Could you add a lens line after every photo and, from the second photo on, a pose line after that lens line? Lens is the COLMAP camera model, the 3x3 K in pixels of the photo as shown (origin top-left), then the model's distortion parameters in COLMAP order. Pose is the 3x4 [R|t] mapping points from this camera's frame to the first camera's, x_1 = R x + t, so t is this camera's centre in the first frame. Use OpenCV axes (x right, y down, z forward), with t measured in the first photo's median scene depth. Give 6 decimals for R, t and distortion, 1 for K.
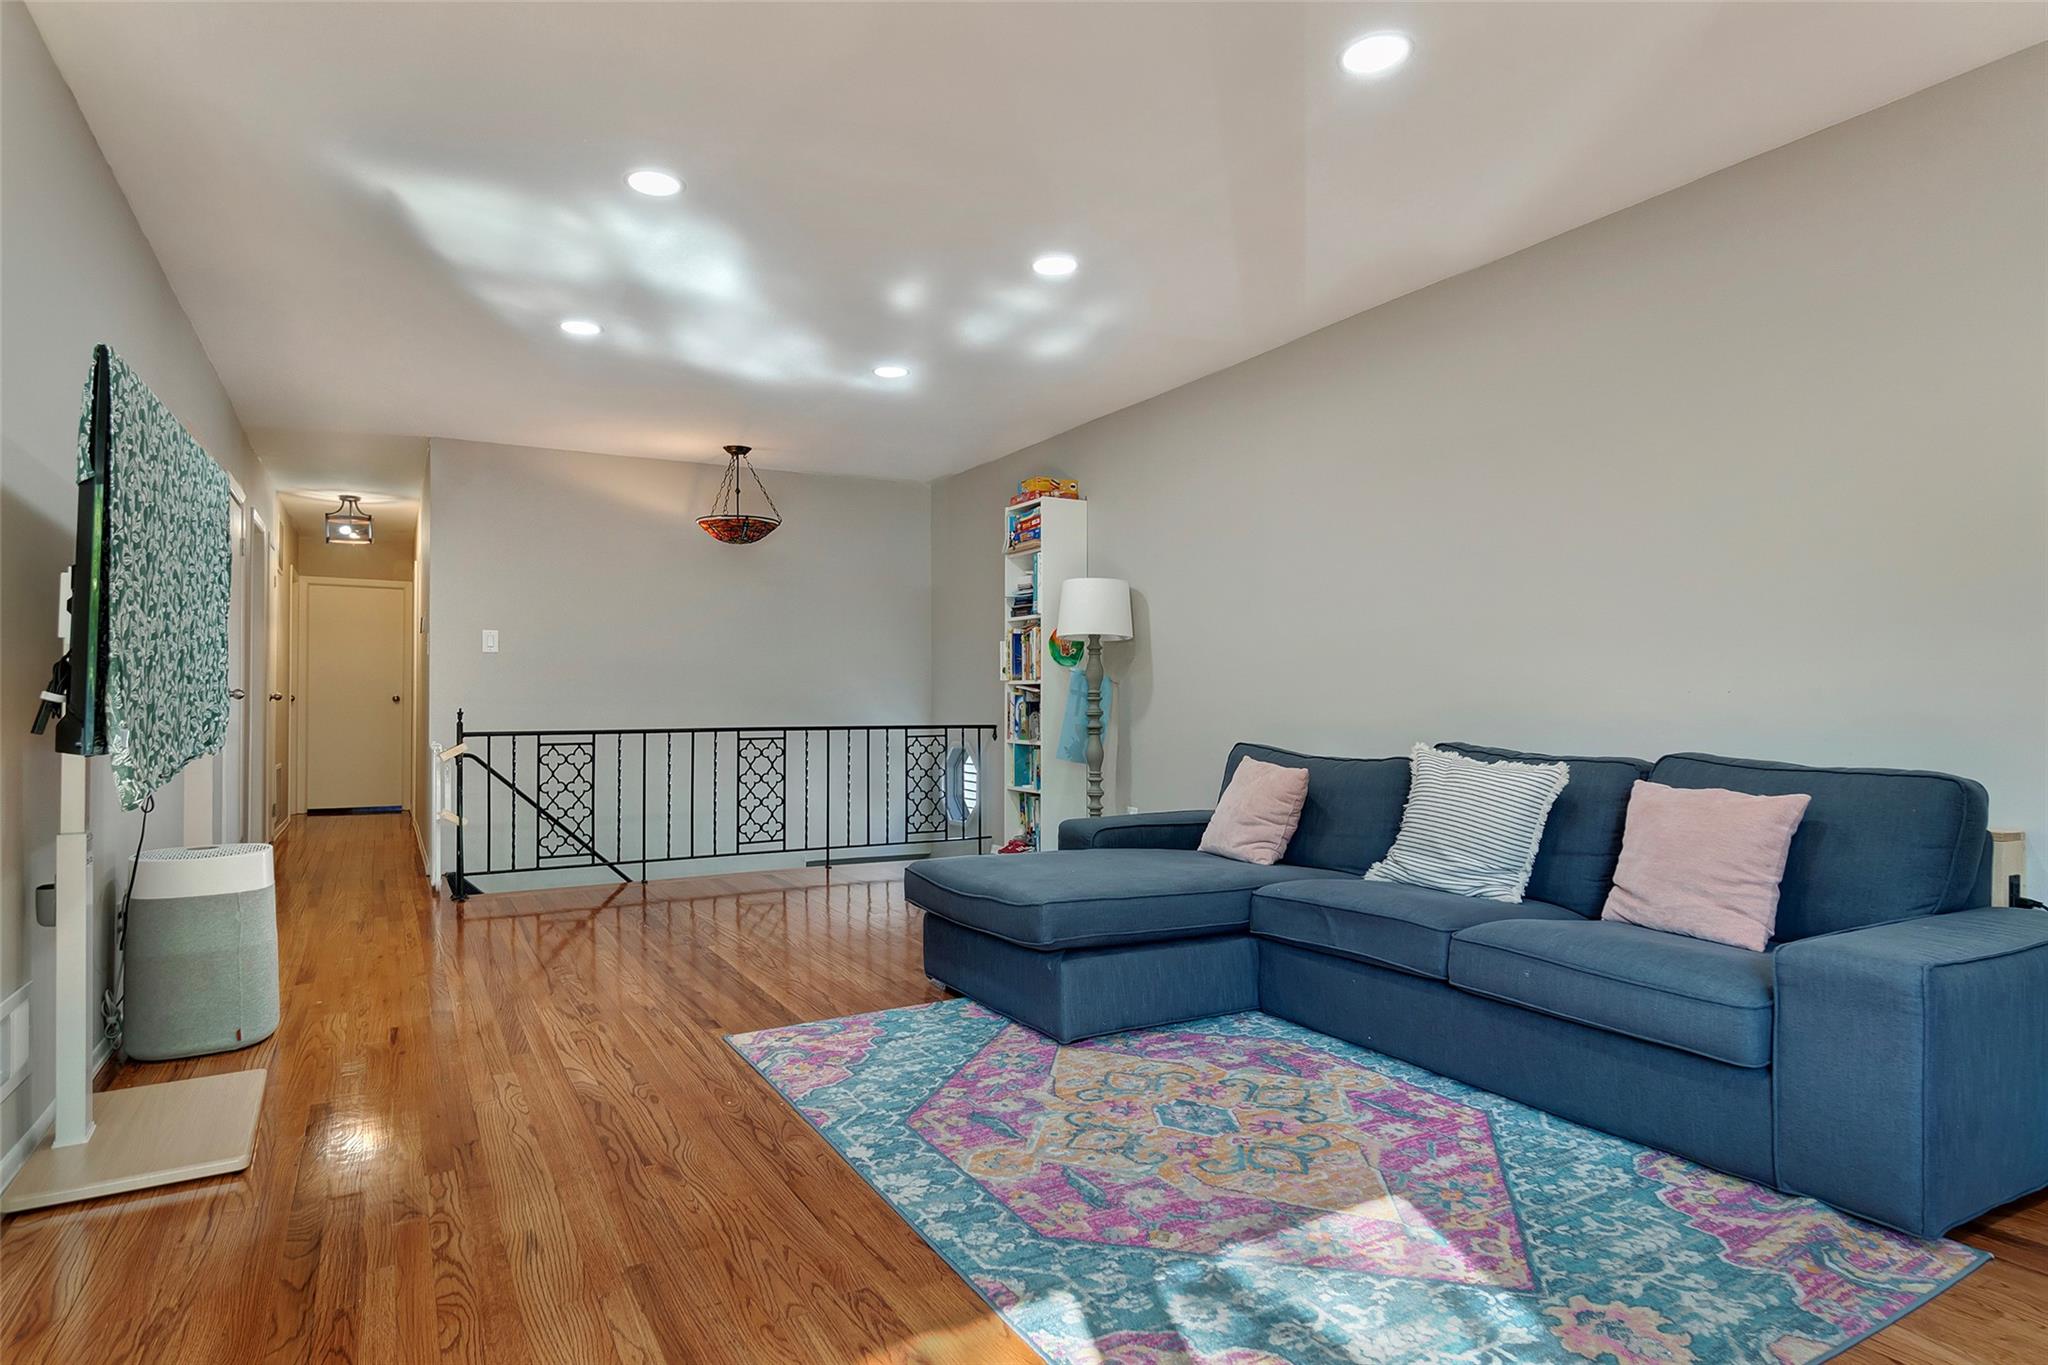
lens RADIAL K [[1126.3, 0, 1019.4], [0, 1126.3, 682.9], [0, 0, 1]] dist [-0.001506, -0.000383]
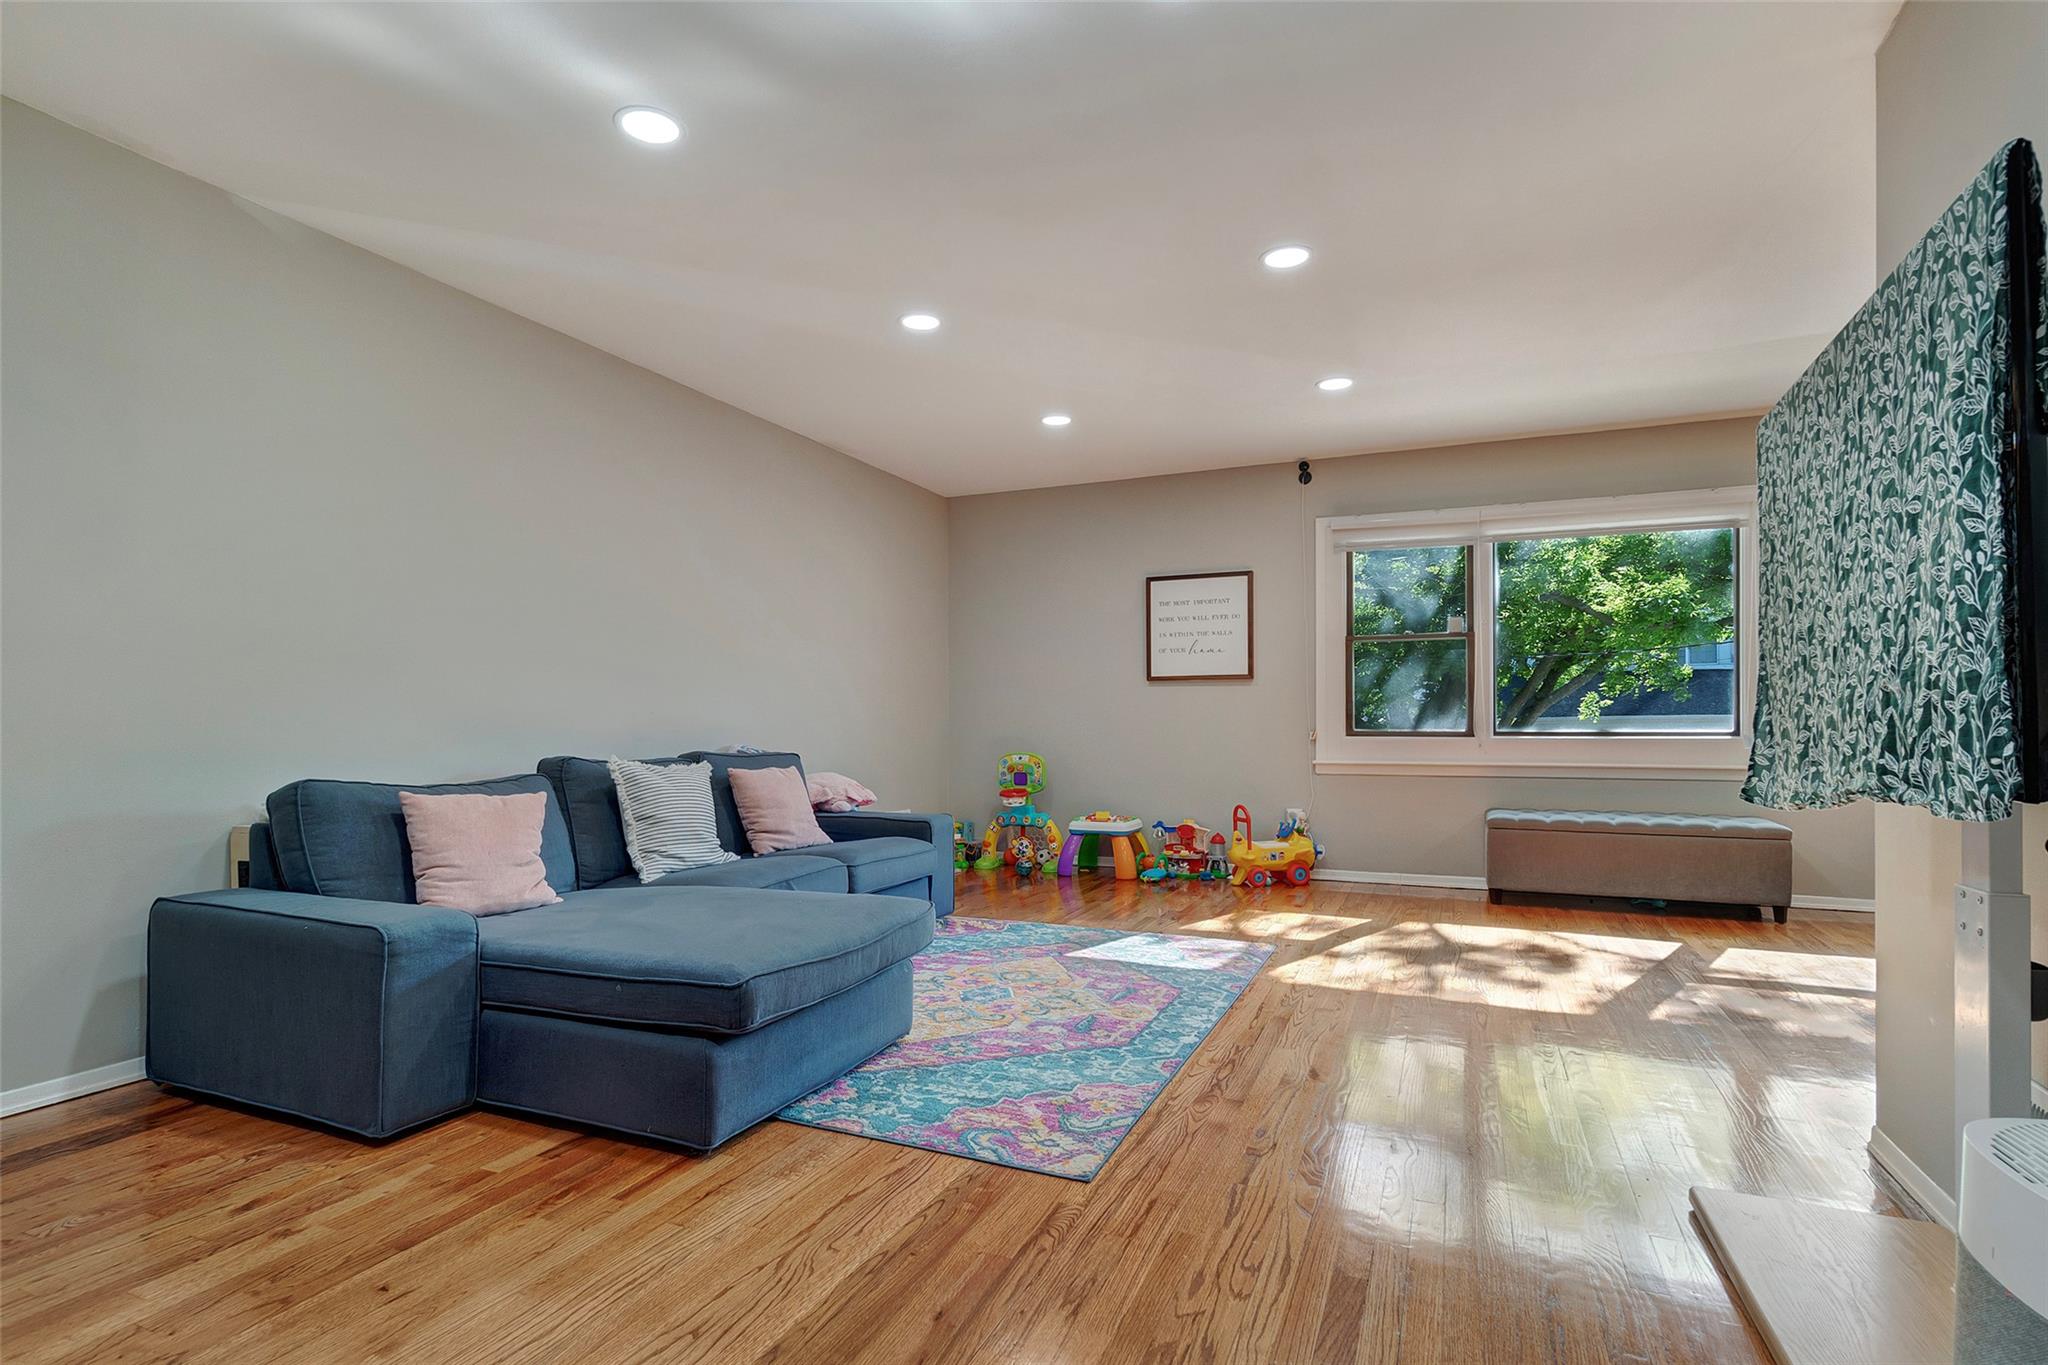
lens RADIAL K [[994.8, 0, 1023.1], [0, 994.8, 698.2], [0, 0, 1]] dist [0.001094, 0.000058]
pose [[-0.598271, 0.020069, 0.801043, -0.898357], [-0.005771, 0.999552, -0.029353, 0.036777], [-0.801273, -0.022184, -0.597887, 1.706091]]
